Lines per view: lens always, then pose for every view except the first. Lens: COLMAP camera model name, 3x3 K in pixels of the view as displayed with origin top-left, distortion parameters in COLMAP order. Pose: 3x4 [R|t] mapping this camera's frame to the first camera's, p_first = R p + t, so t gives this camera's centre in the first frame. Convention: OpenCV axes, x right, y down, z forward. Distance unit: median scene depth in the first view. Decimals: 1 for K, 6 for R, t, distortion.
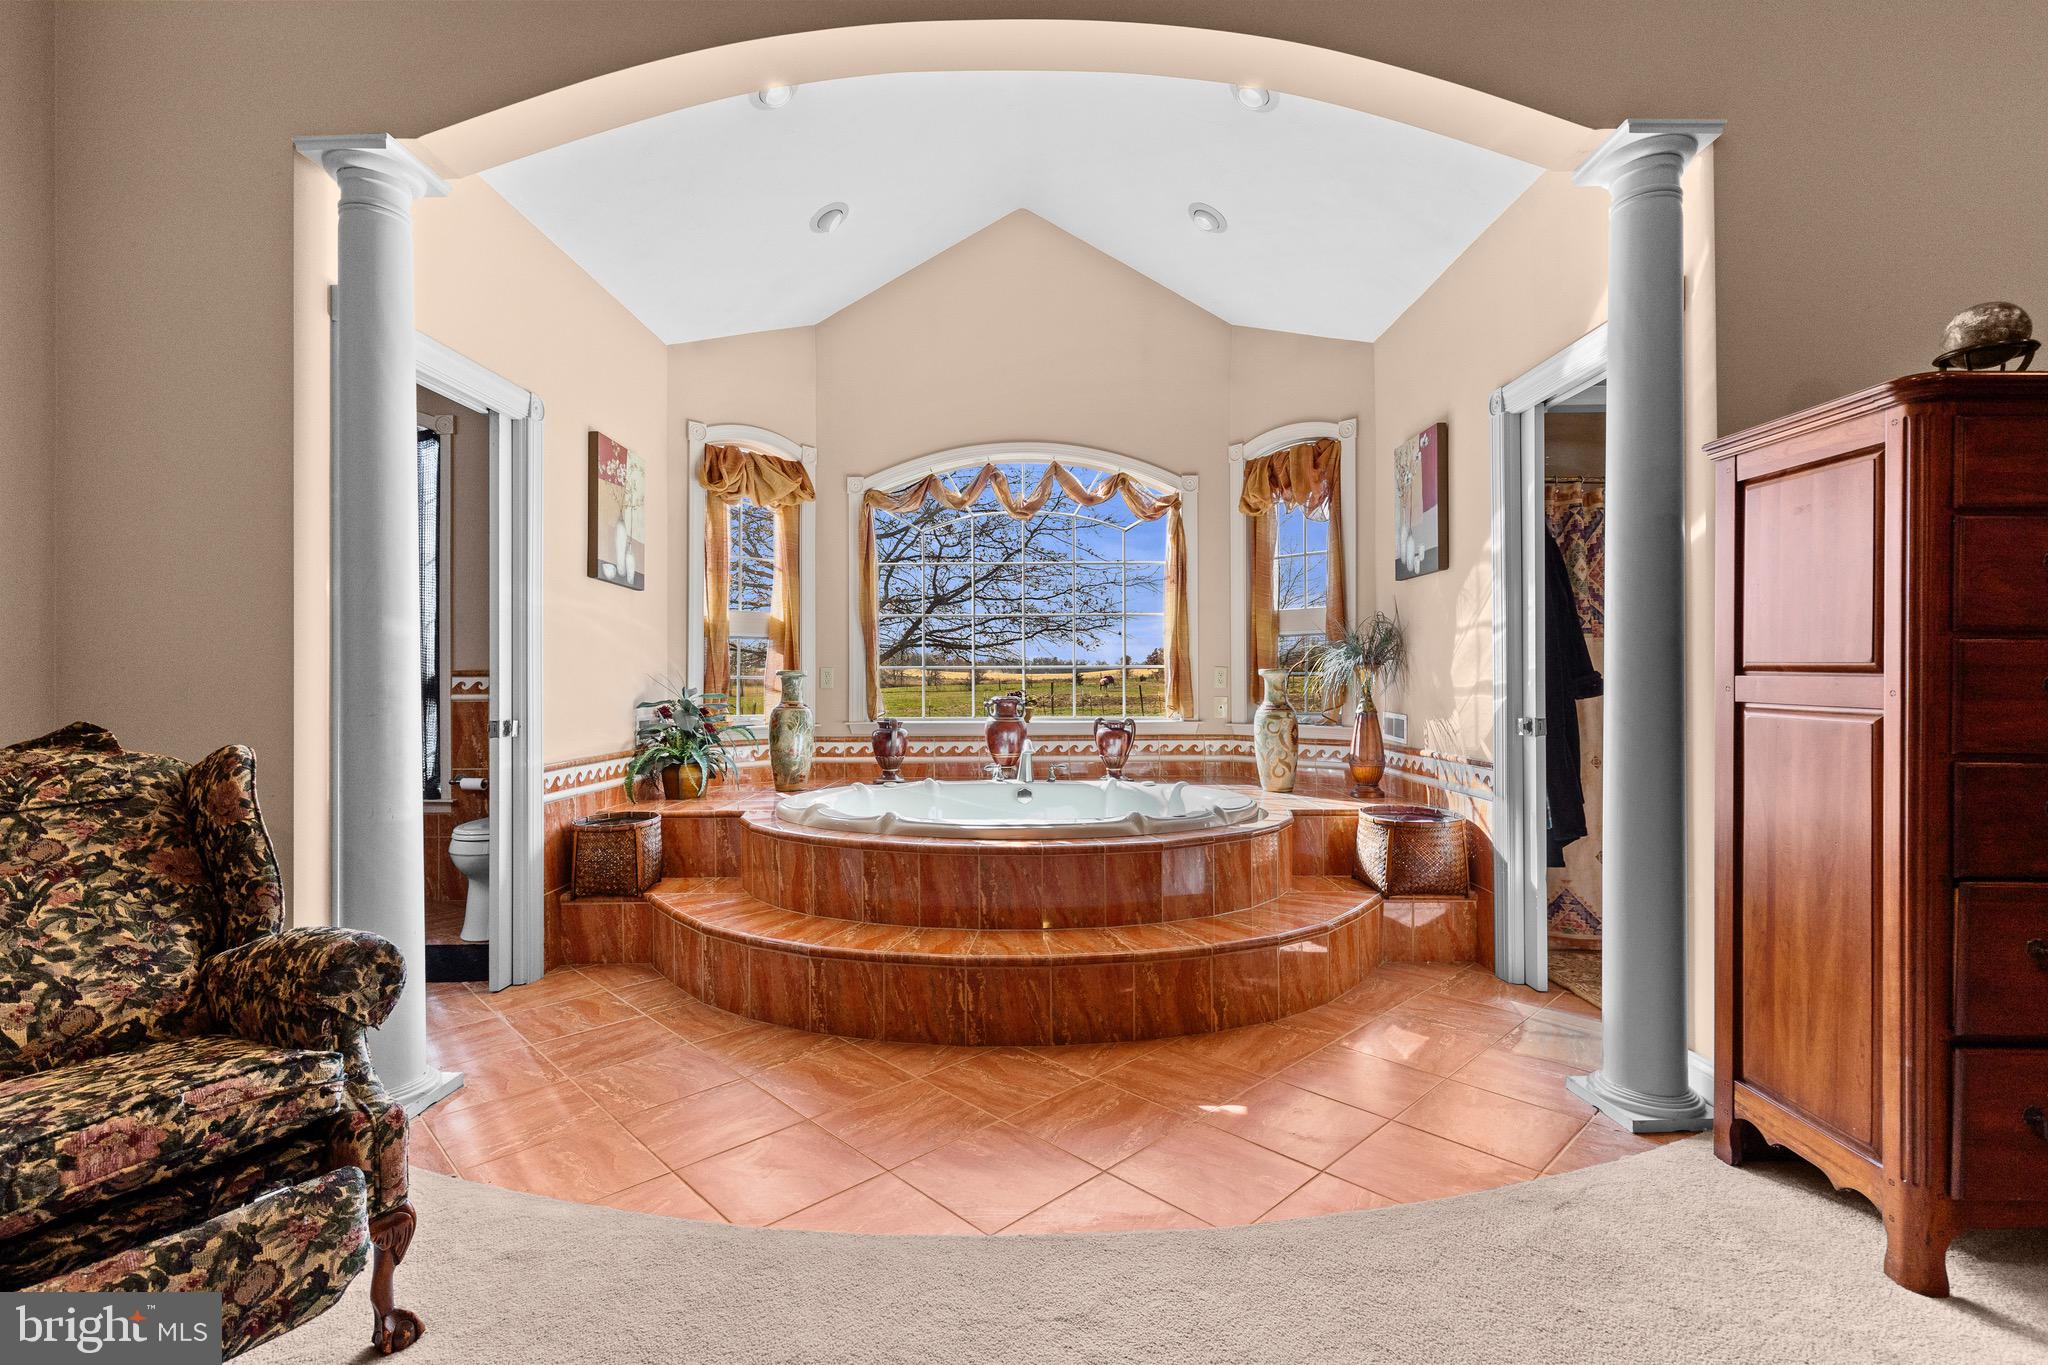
lens RADIAL K [[933.2, 0, 1047.6], [0, 933.2, 684.5], [0, 0, 1]] dist [0.001172, 0.000755]
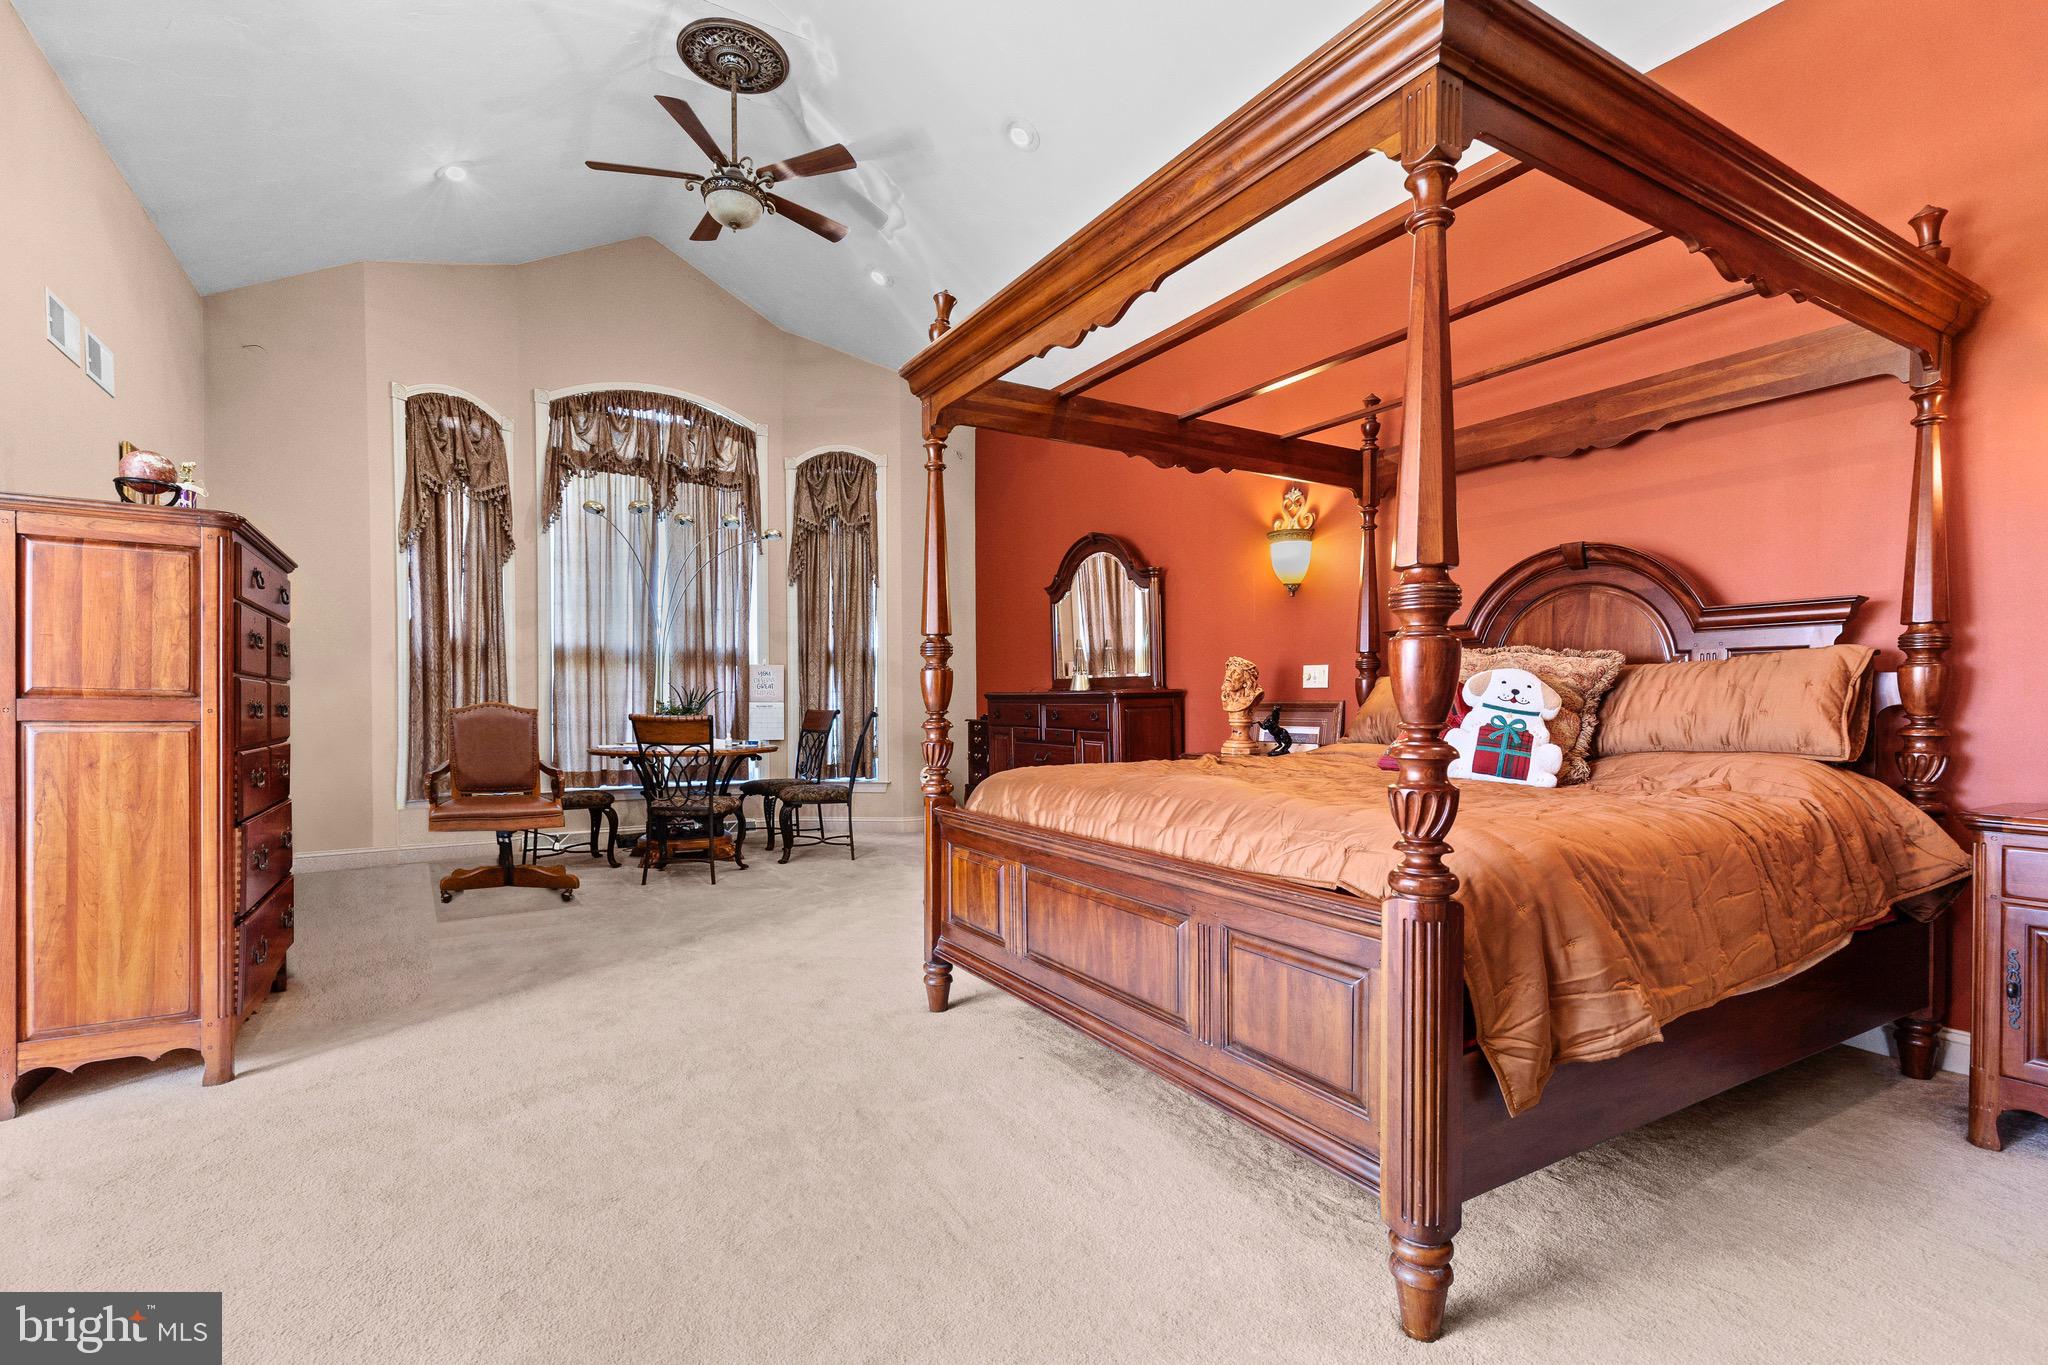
lens RADIAL K [[948.3, 0, 1024.0], [0, 948.3, 682.5], [0, 0, 1]] dist [0.000476, 0.000161]
pose [[-0.502436, 0.013500, 0.864509, -1.058156], [0.004771, 0.999906, -0.012841, -0.010653], [-0.864602, -0.002328, -0.502453, 0.568054]]
